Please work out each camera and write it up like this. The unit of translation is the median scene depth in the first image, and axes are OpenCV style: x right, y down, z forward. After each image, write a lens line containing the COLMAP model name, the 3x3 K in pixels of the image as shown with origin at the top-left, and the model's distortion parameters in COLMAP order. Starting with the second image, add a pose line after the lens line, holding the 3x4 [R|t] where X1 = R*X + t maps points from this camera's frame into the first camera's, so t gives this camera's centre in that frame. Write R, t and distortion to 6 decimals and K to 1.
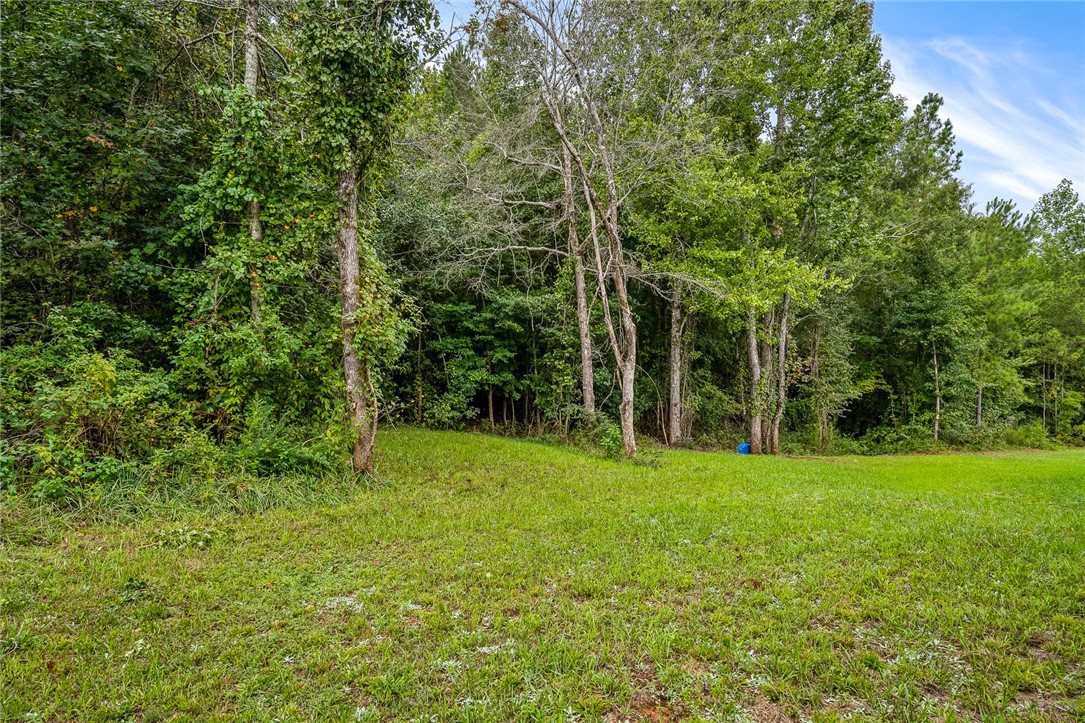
lens RADIAL K [[584.7, 0, 543.4], [0, 584.7, 364.8], [0, 0, 1]] dist [0.014063, -0.000210]
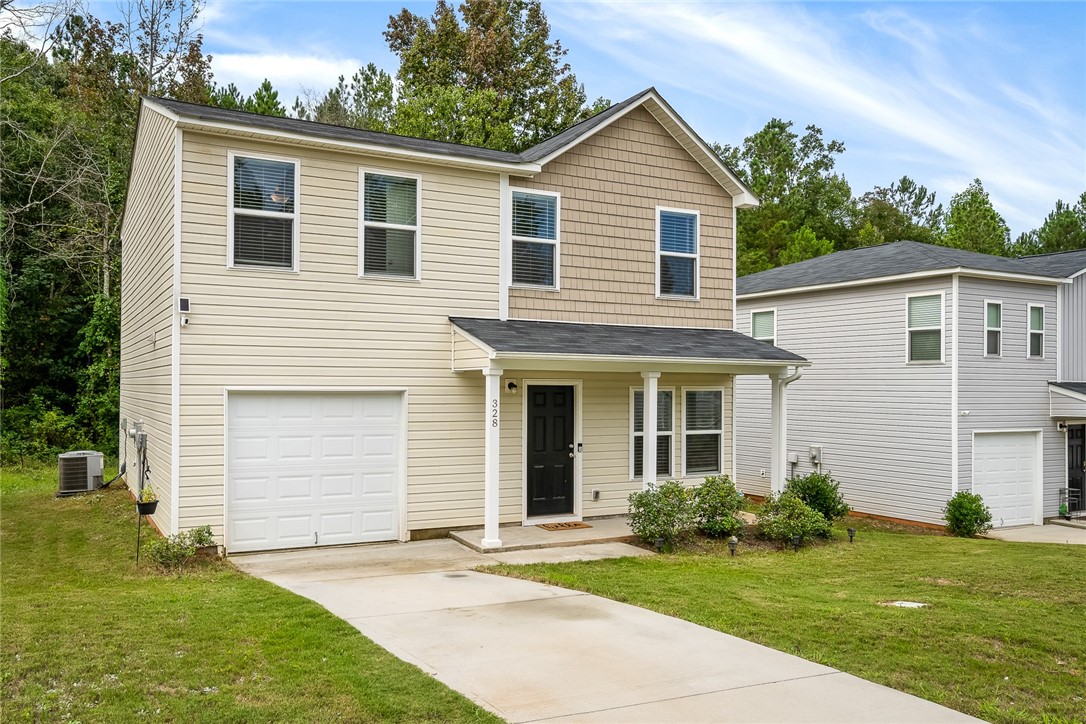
lens RADIAL K [[874.0, 0, 518.8], [0, 874.0, 369.4], [0, 0, 1]] dist [0.008418, 0.004632]
pose [[0.994177, -0.031378, -0.103087, 1.454394], [0.029938, 0.999432, -0.015488, -0.061860], [0.103514, 0.012311, 0.994552, -2.241607]]
